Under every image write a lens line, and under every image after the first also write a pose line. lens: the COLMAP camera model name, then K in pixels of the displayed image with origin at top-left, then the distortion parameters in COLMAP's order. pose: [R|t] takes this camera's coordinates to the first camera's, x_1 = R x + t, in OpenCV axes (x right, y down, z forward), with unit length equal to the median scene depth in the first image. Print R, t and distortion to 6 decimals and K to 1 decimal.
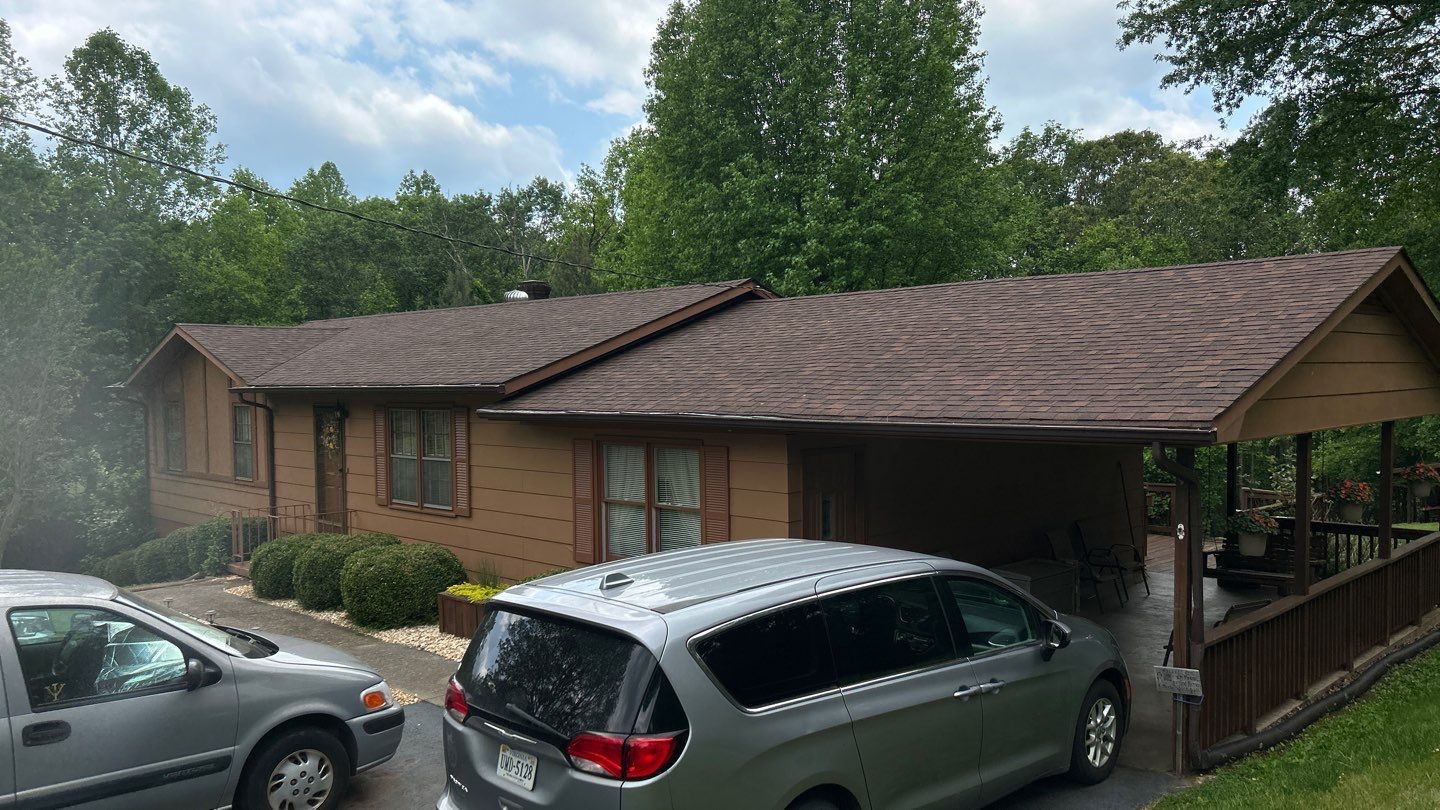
lens RADIAL K [[1116.4, 0, 720.0], [0, 1116.4, 405.0], [0, 0, 1]] dist [0.086831, -0.132529]
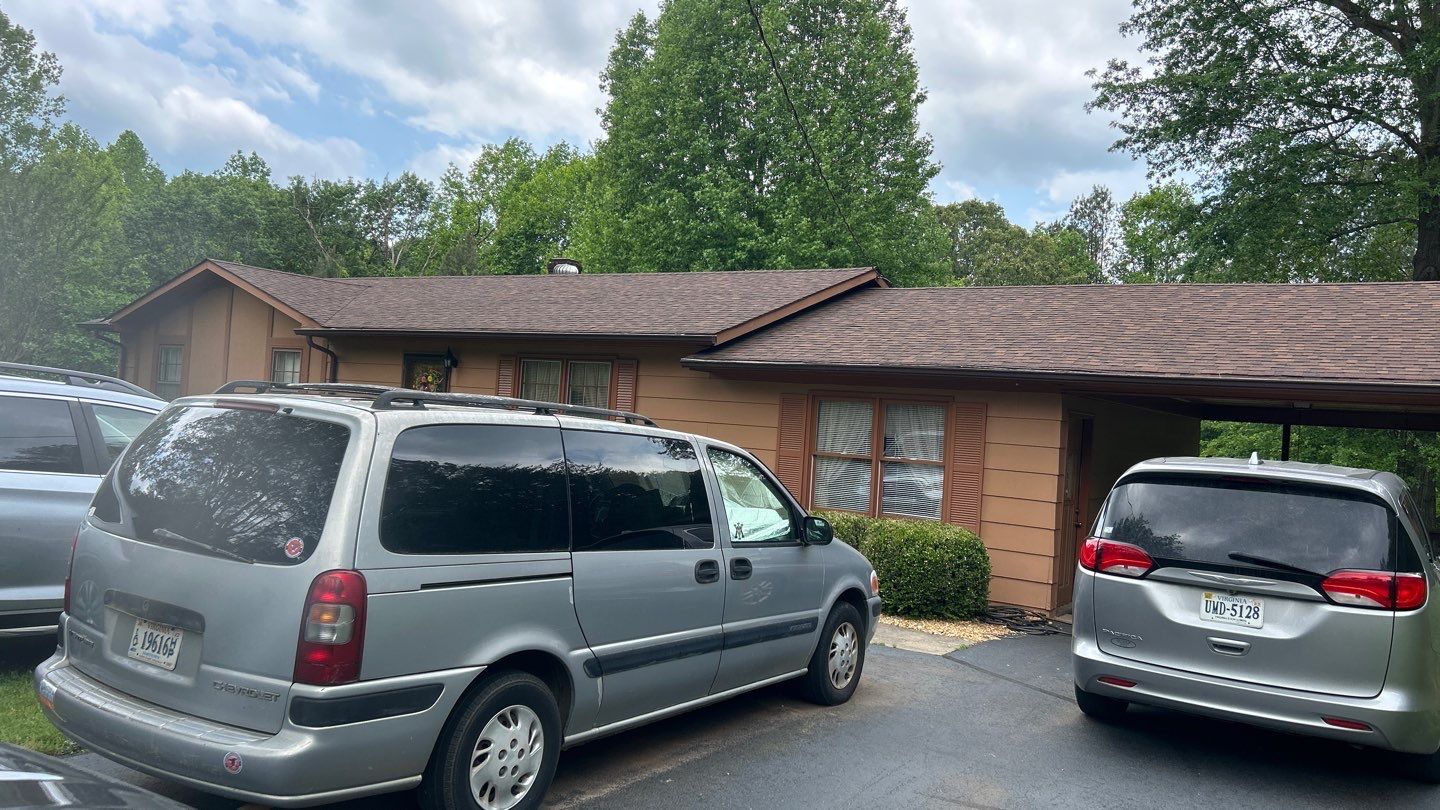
lens RADIAL K [[1120.9, 0, 733.0], [0, 1120.9, 393.3], [0, 0, 1]] dist [0.087090, -0.123346]
pose [[0.972855, 0.082945, 0.216042, -0.199420], [-0.072585, 0.995819, -0.055467, 0.045378], [-0.219739, 0.038280, 0.974807, 0.003983]]
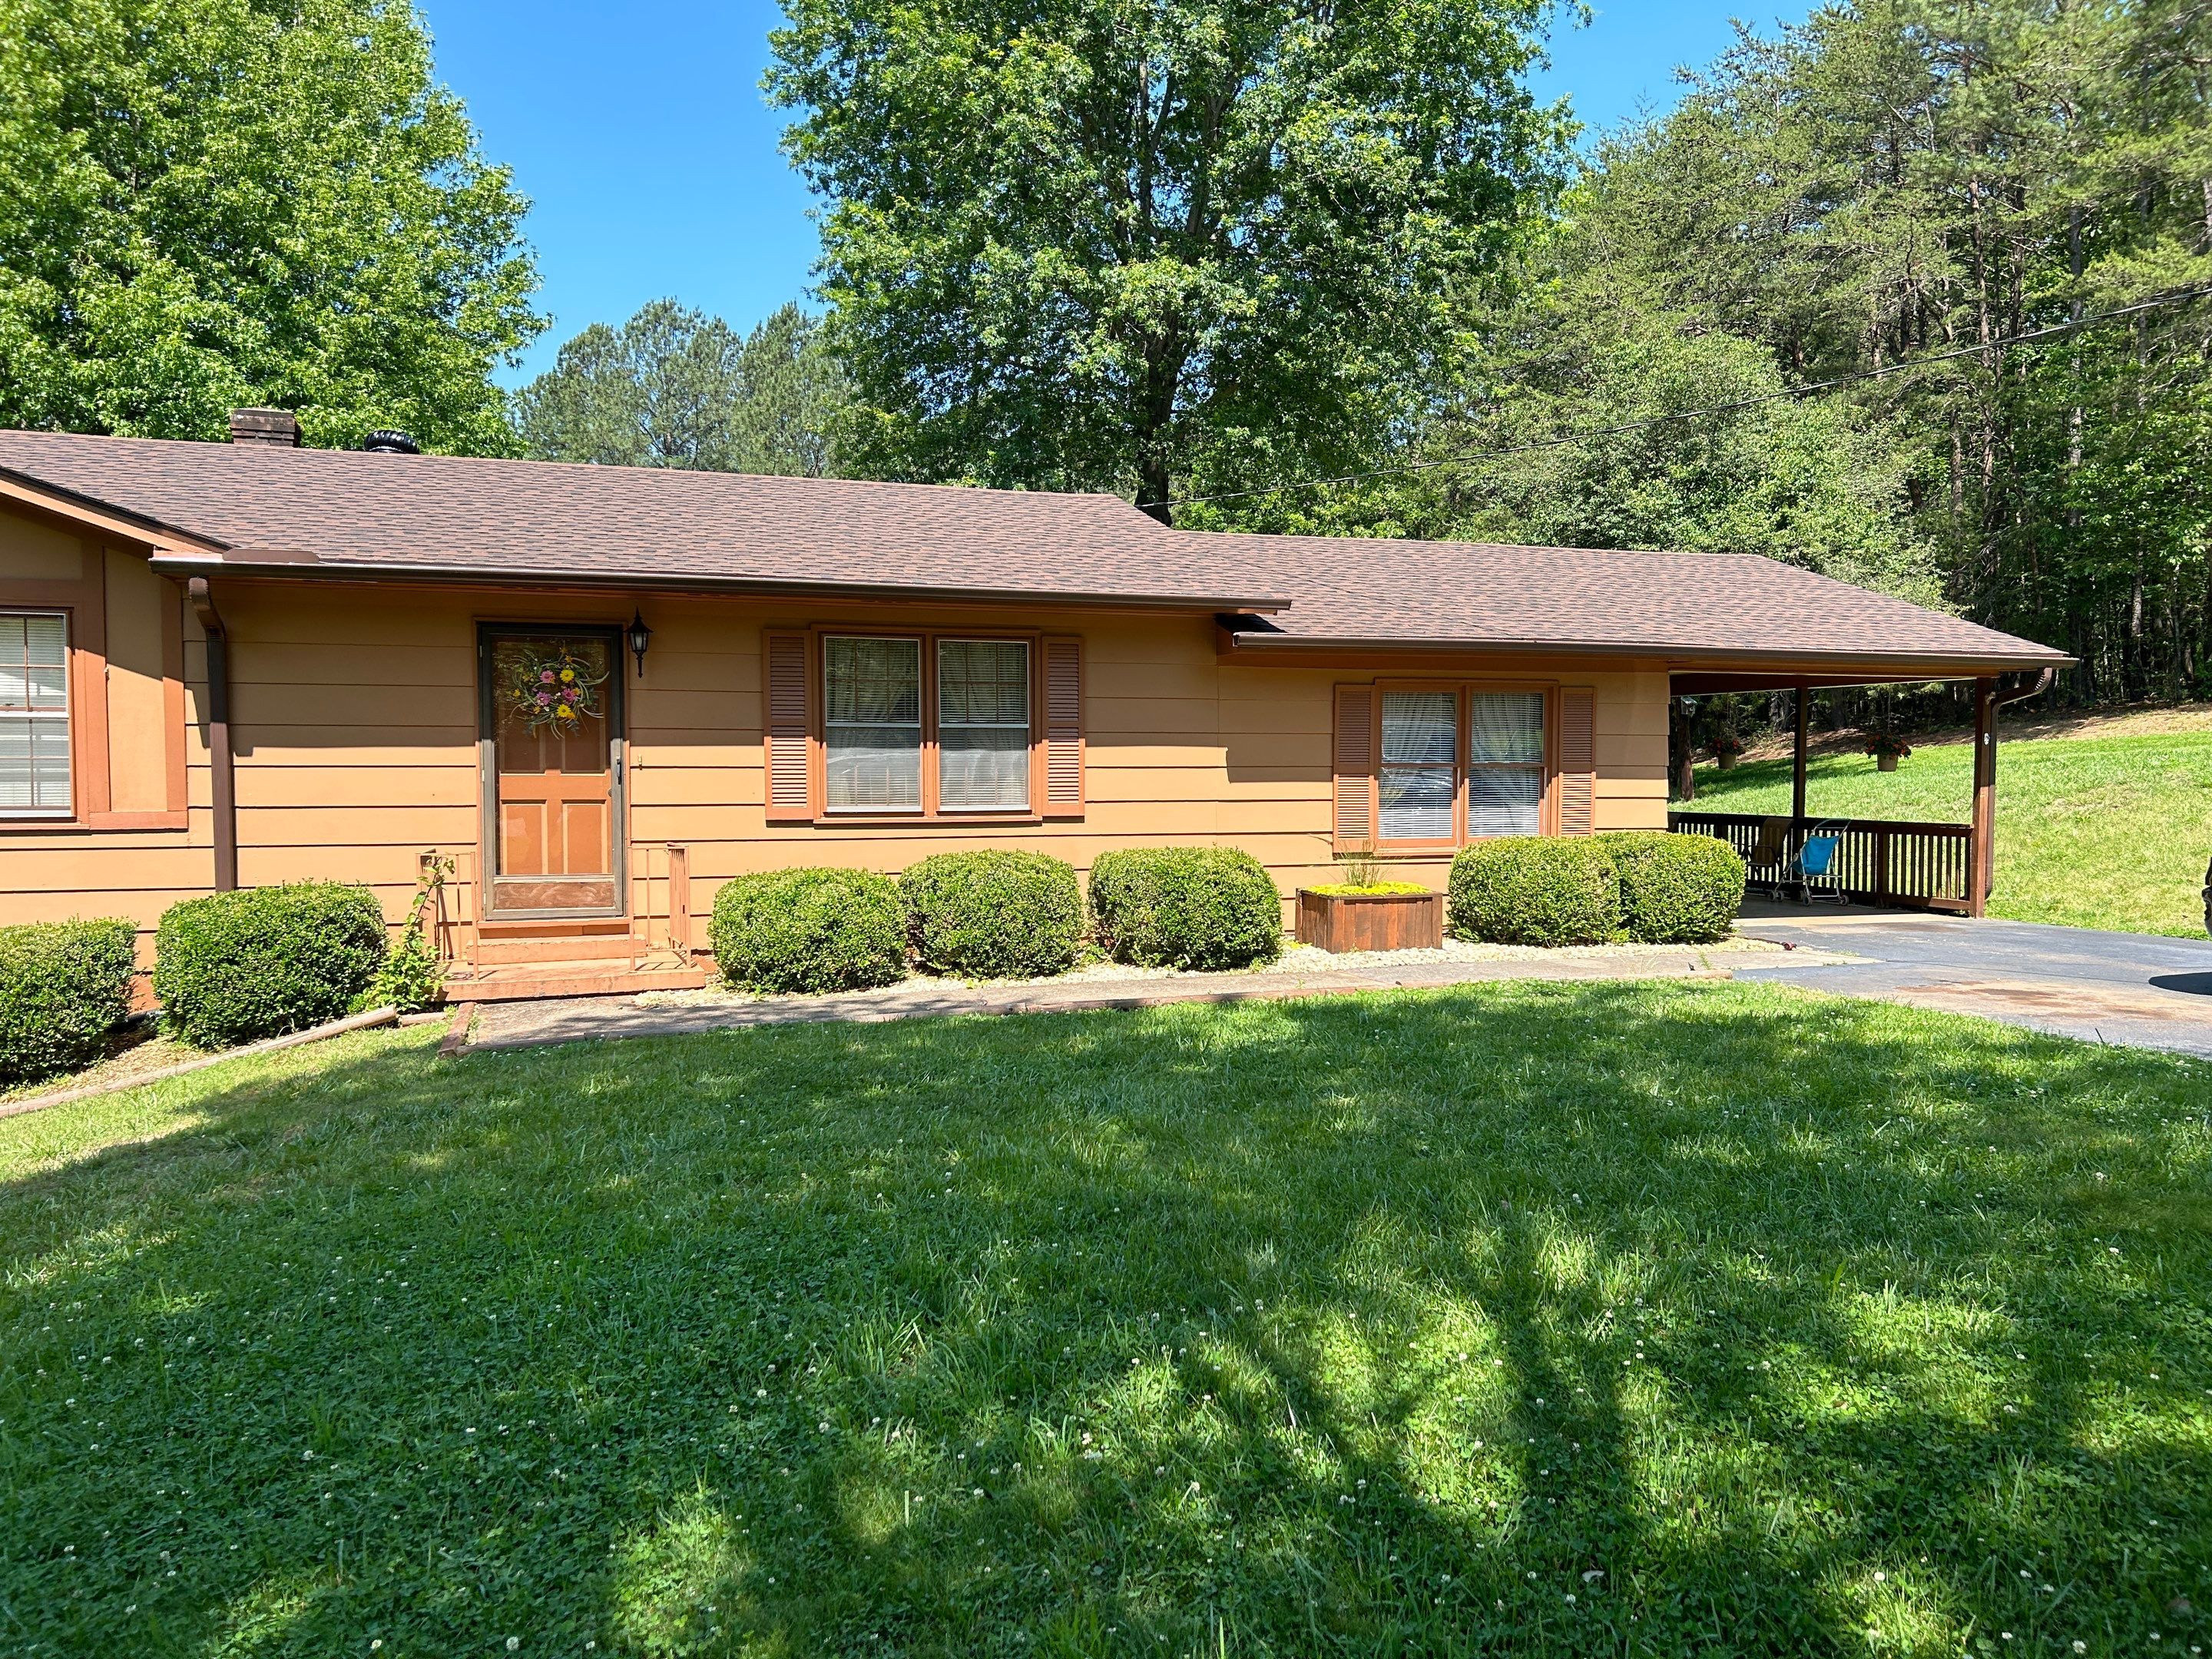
lens RADIAL K [[1687.5, 0, 1103.9], [0, 1687.5, 822.3], [0, 0, 1]] dist [0.056338, -0.073059]
pose [[0.450712, -0.016559, 0.892516, -0.579822], [0.019023, 0.999779, 0.008943, 0.053193], [-0.892467, 0.012947, 0.450927, 0.322979]]
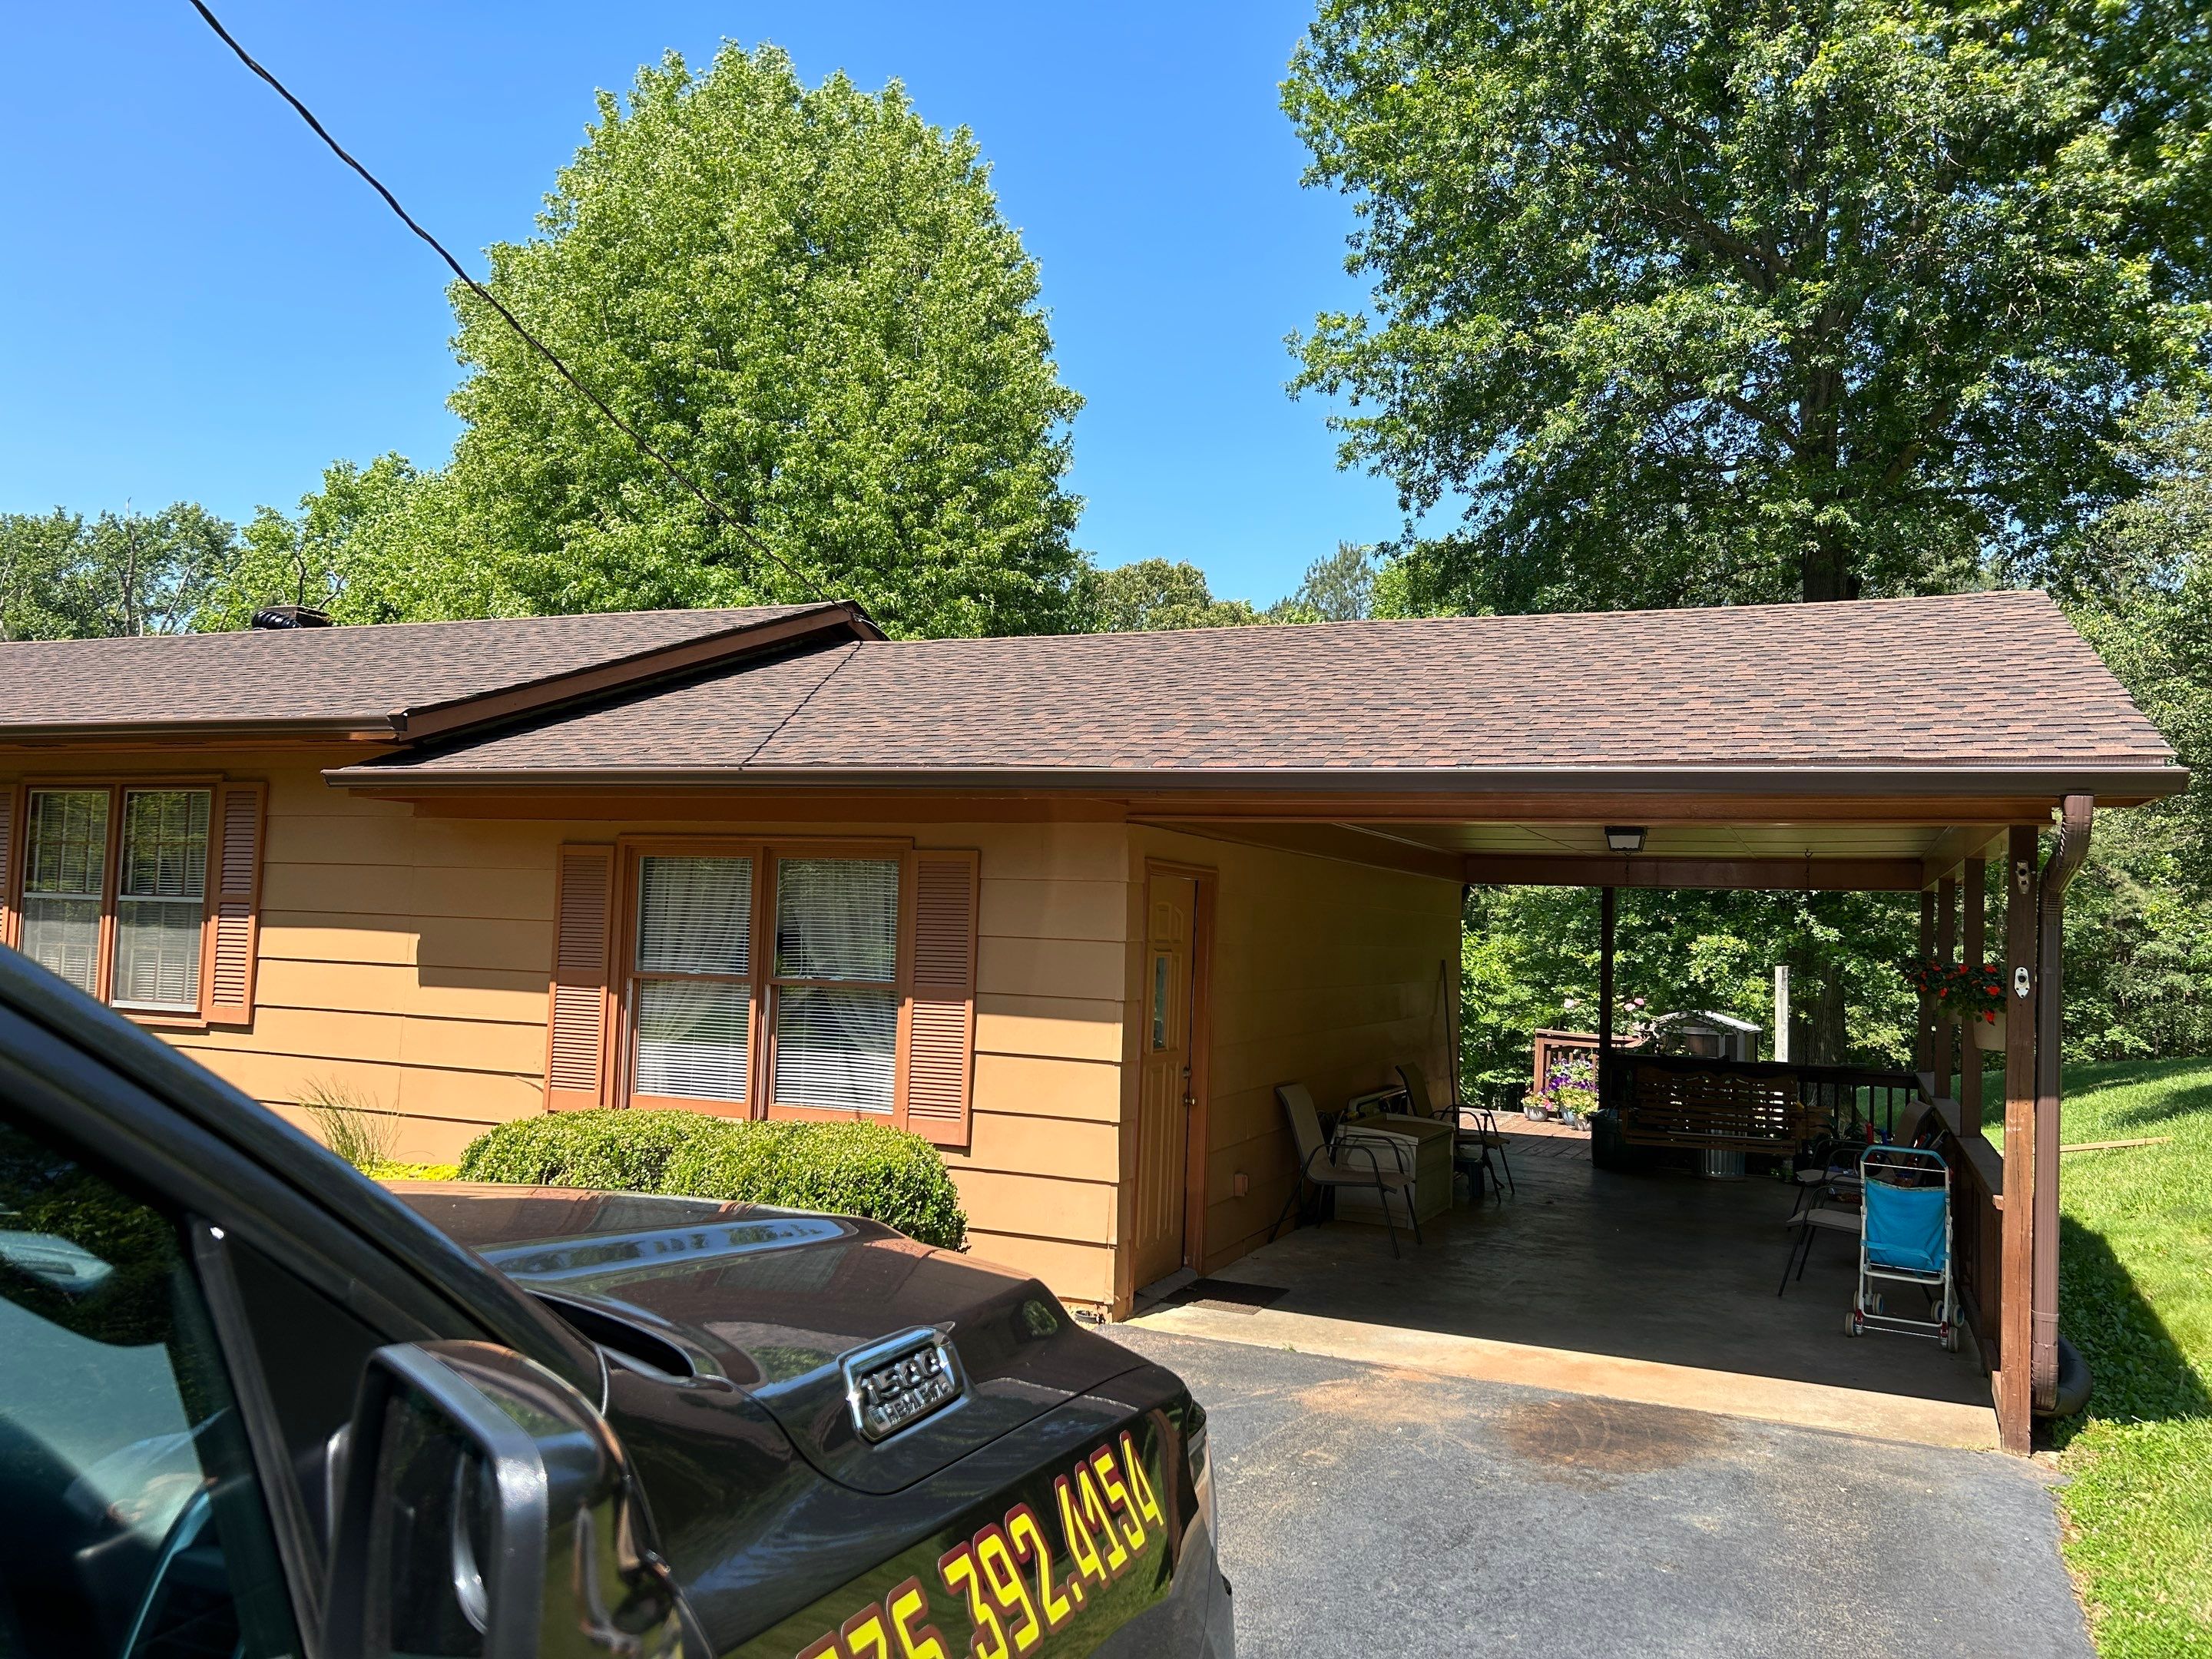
lens RADIAL K [[1691.9, 0, 1142.0], [0, 1691.9, 826.0], [0, 0, 1]] dist [0.081589, -0.114647]
pose [[0.921680, 0.067353, 0.382060, -0.090658], [-0.034350, 0.995114, -0.092560, 0.040156], [-0.386428, 0.072187, 0.919490, 0.128473]]
